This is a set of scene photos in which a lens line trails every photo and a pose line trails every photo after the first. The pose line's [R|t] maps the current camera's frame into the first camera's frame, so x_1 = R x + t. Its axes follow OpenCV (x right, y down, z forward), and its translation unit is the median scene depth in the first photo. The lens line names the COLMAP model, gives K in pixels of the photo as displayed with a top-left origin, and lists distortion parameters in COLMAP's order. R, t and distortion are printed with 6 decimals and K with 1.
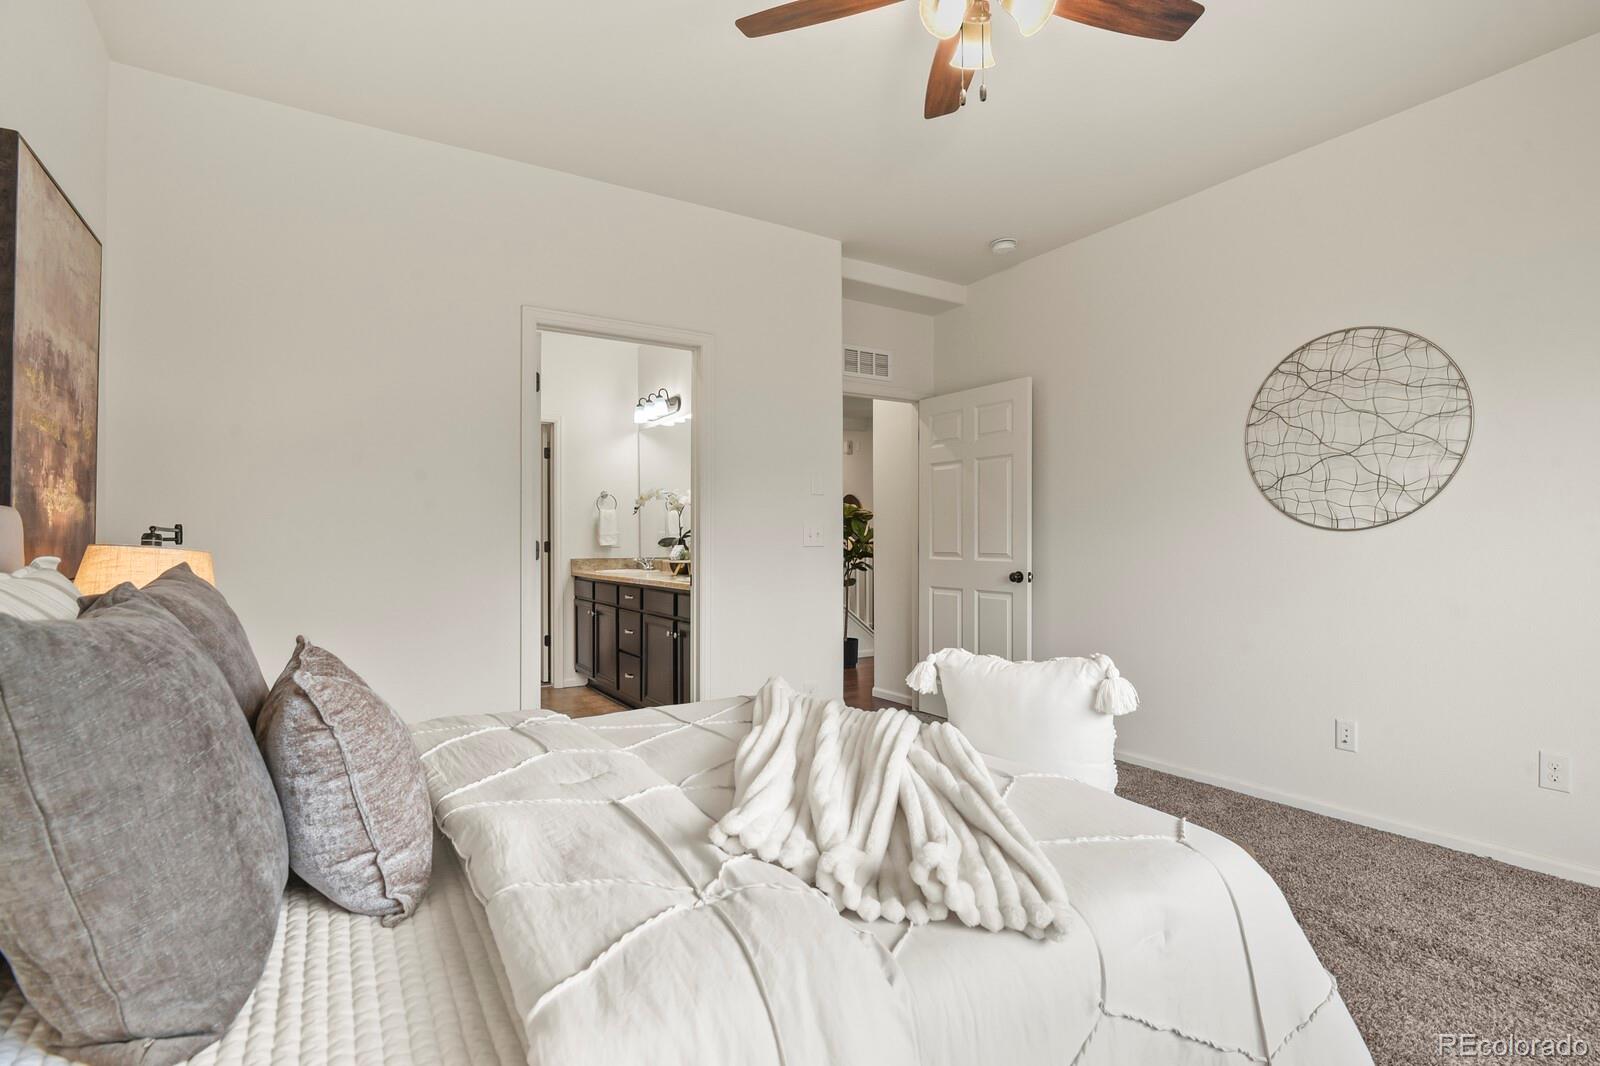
lens RADIAL K [[781.5, 0, 806.1], [0, 781.5, 534.4], [0, 0, 1]] dist [-0.016497, -0.003092]
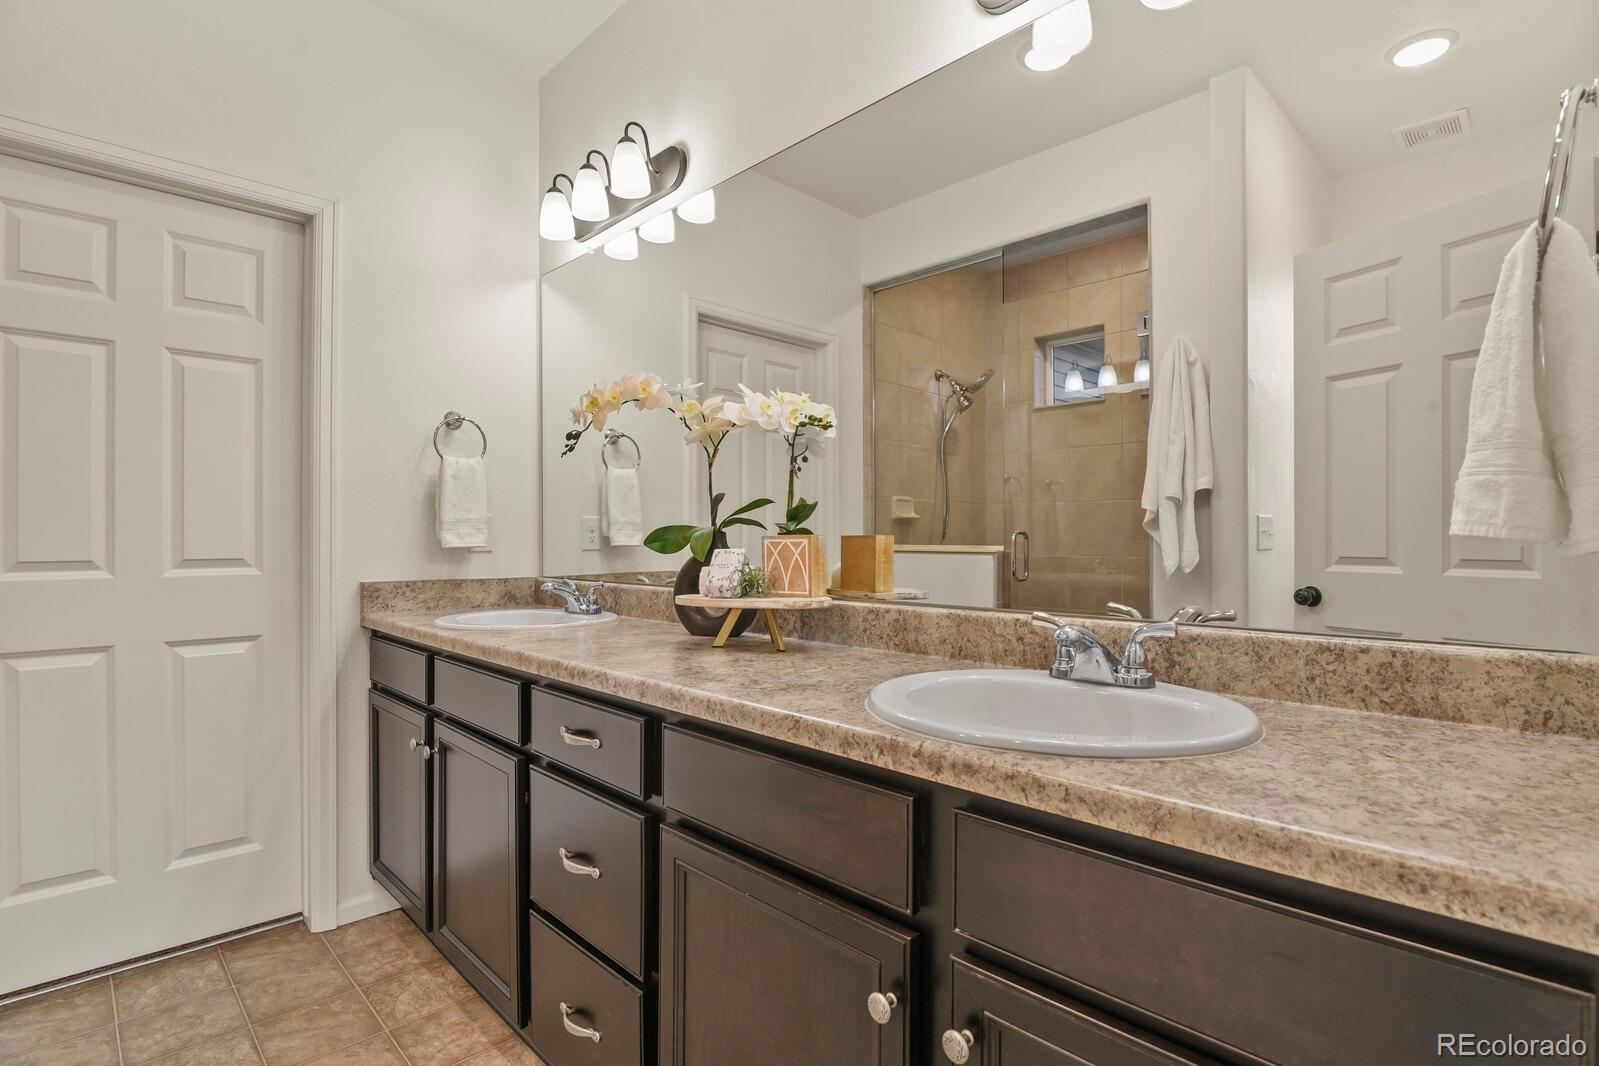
lens RADIAL K [[760.3, 0, 787.6], [0, 760.3, 536.7], [0, 0, 1]] dist [0.009569, 0.000659]
pose [[0.979261, 0.005645, 0.202523, -0.172635], [-0.006227, 0.999978, 0.002239, 0.006845], [-0.202506, -0.003454, 0.979275, 0.593226]]
